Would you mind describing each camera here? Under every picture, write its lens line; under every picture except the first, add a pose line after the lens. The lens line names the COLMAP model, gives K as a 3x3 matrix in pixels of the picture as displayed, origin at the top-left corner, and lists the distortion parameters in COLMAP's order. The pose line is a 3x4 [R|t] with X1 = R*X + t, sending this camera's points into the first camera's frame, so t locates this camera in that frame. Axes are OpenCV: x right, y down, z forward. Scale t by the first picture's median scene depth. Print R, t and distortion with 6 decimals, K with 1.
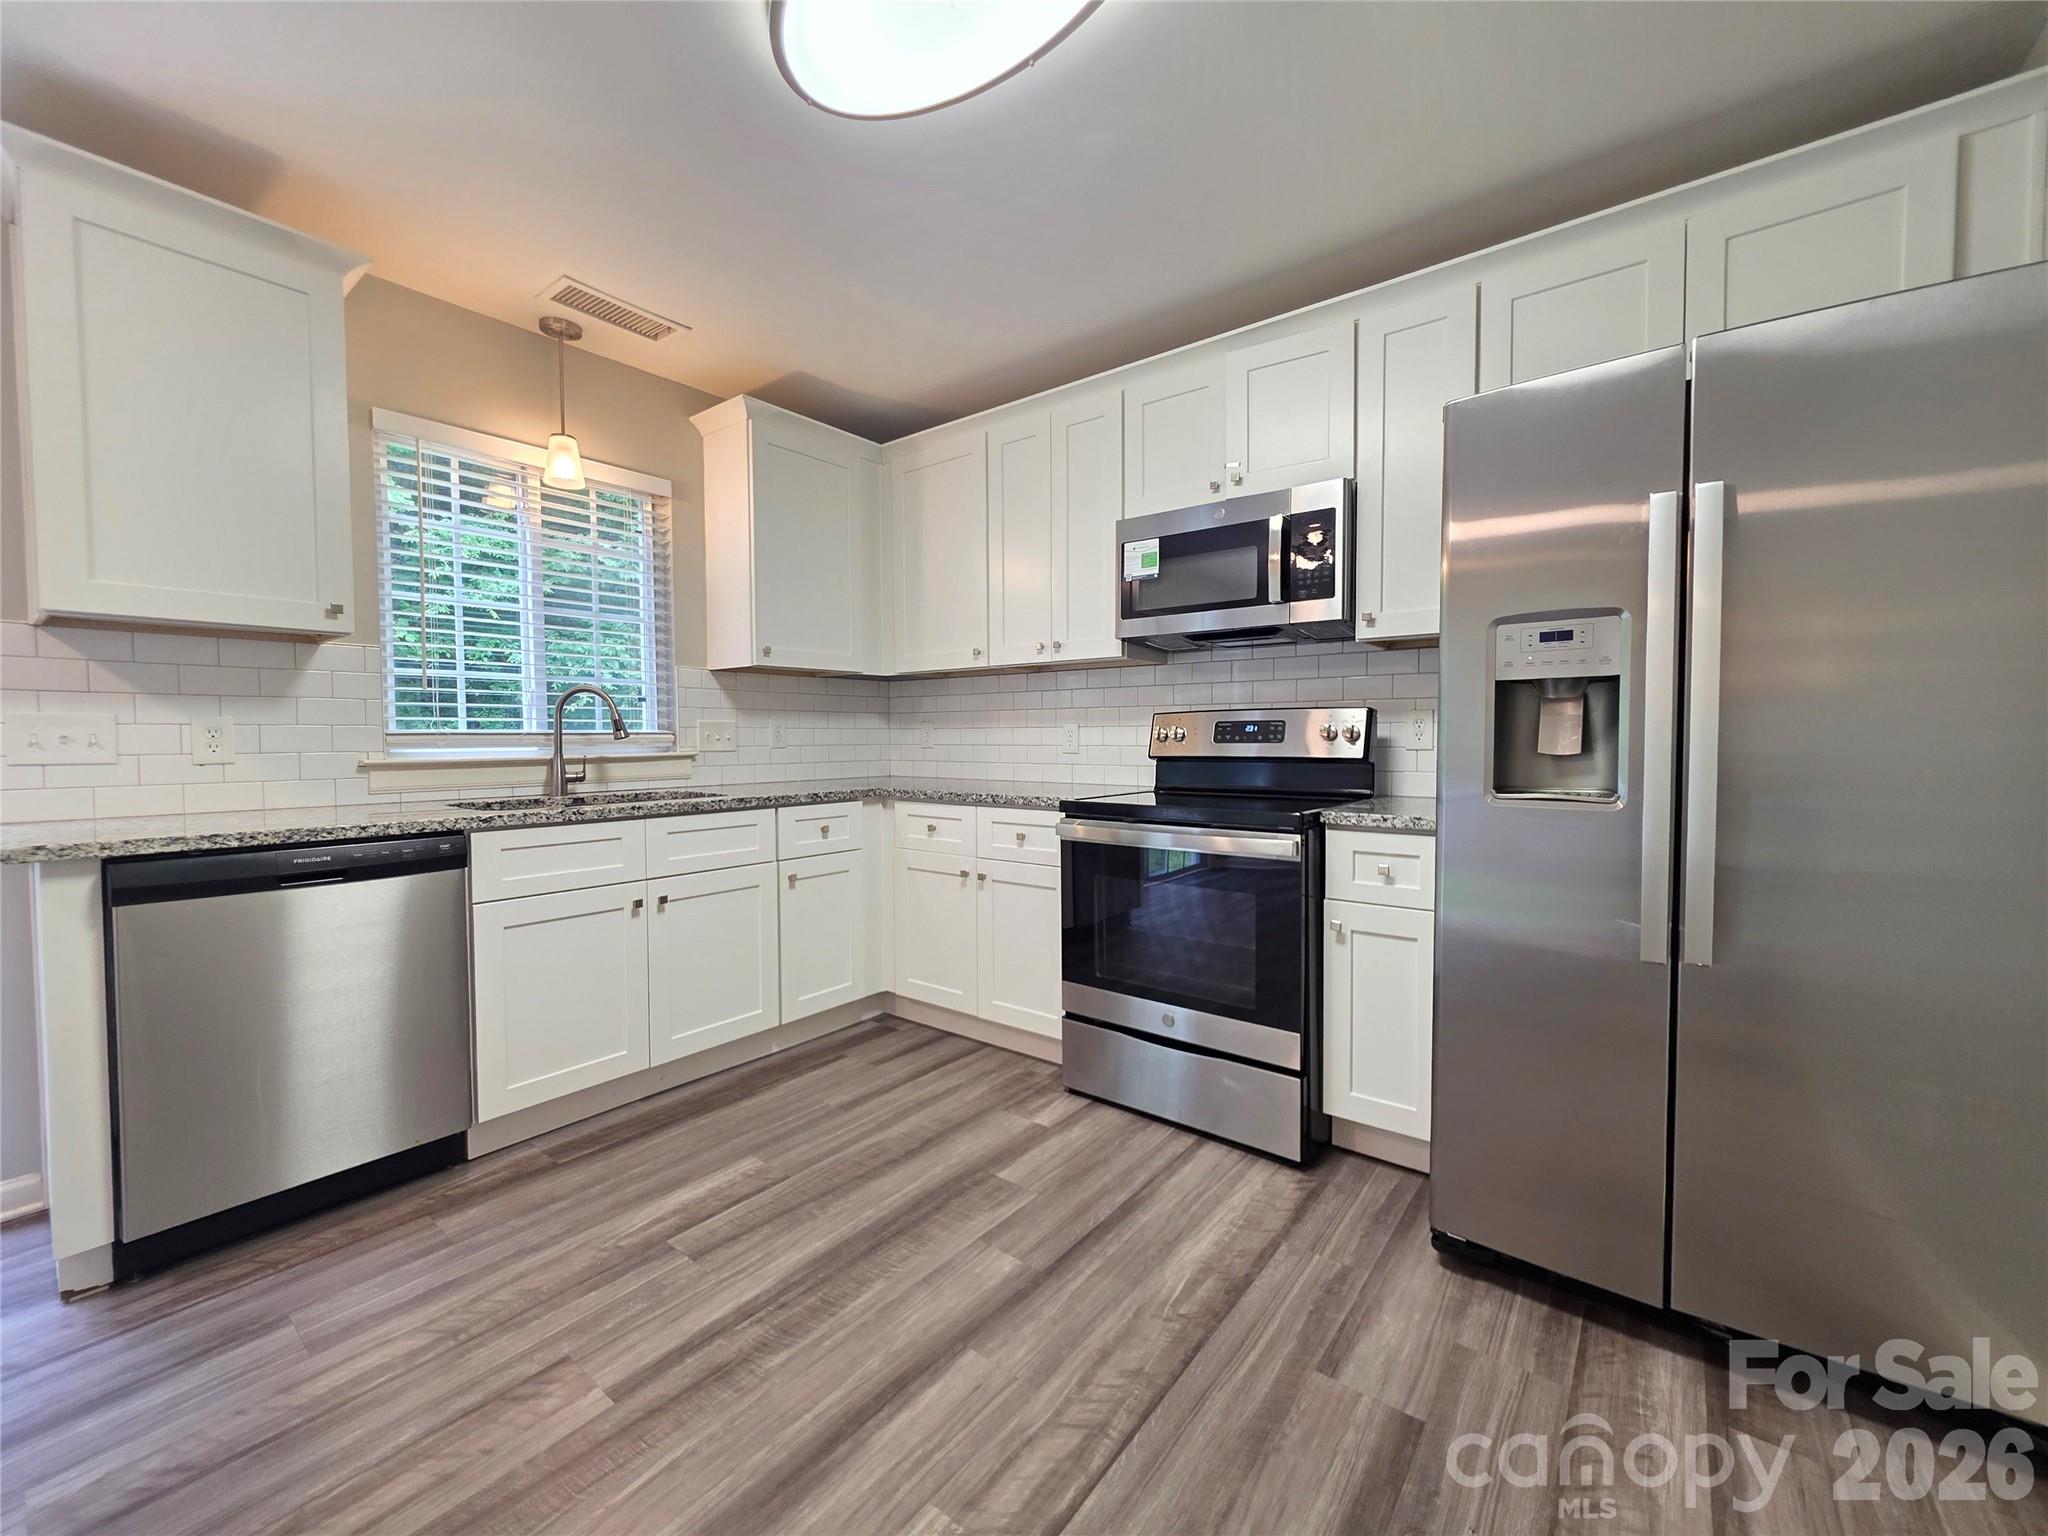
lens RADIAL K [[823.3, 0, 1020.6], [0, 823.3, 766.5], [0, 0, 1]] dist [-0.001586, 0.000247]
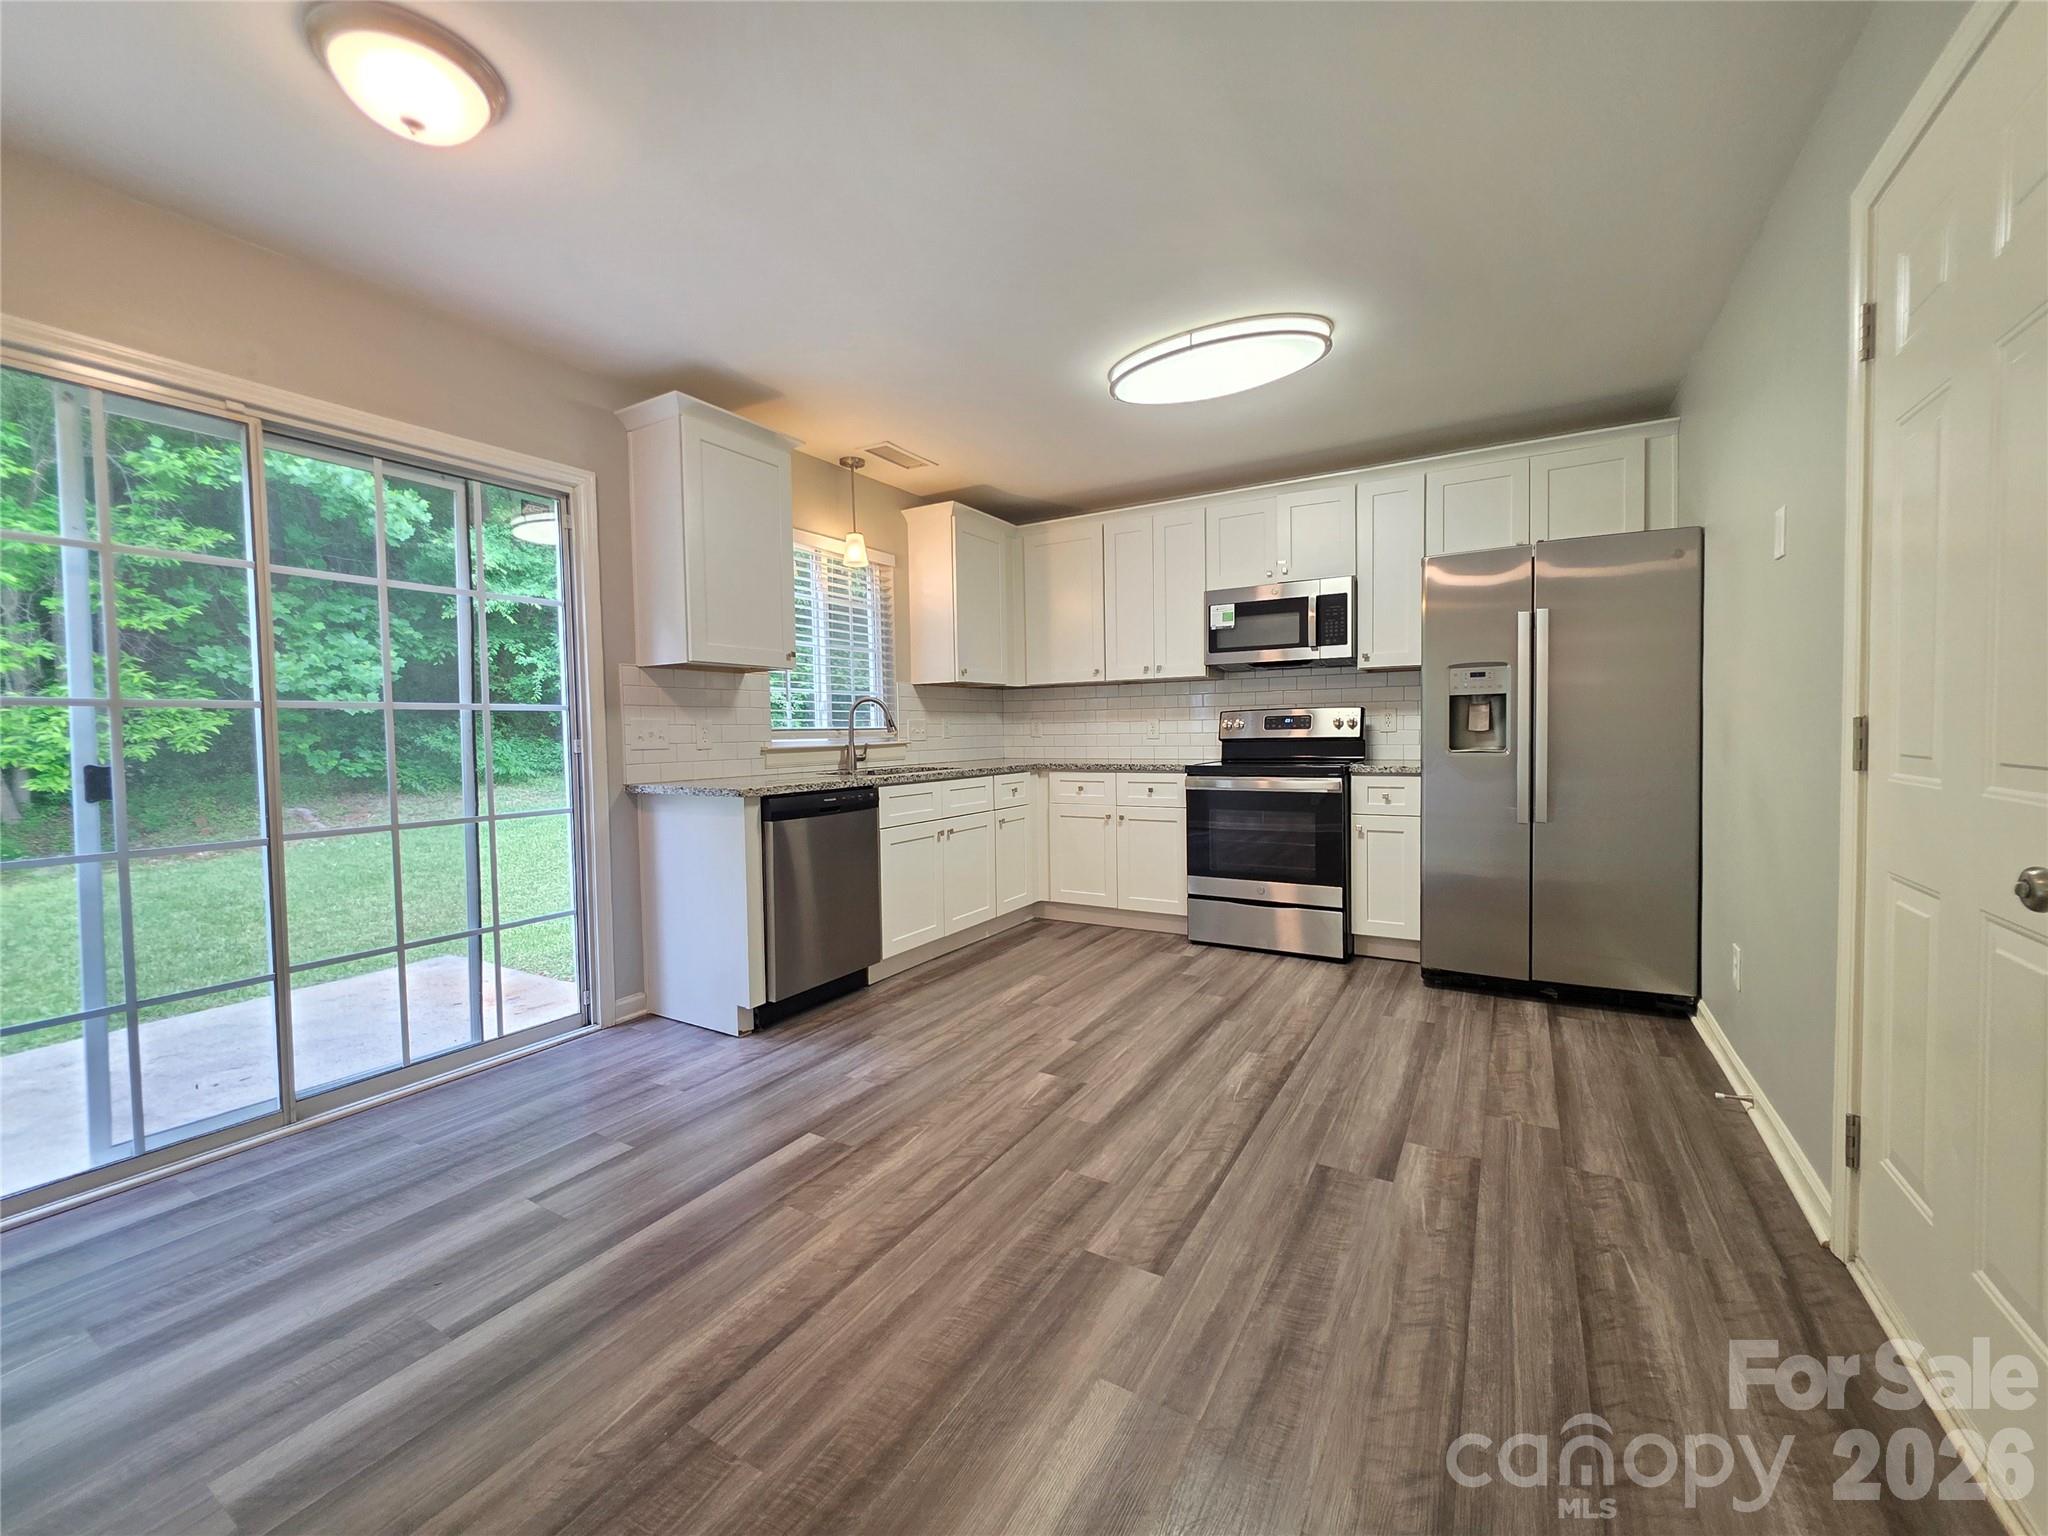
lens RADIAL K [[823.3, 0, 1022.5], [0, 823.3, 760.8], [0, 0, 1]] dist [-0.001586, 0.000247]
pose [[0.991680, -0.017571, 0.127520, -0.527160], [0.017778, 0.999842, -0.000483, 0.029547], [-0.127491, 0.002746, 0.991836, -0.640865]]
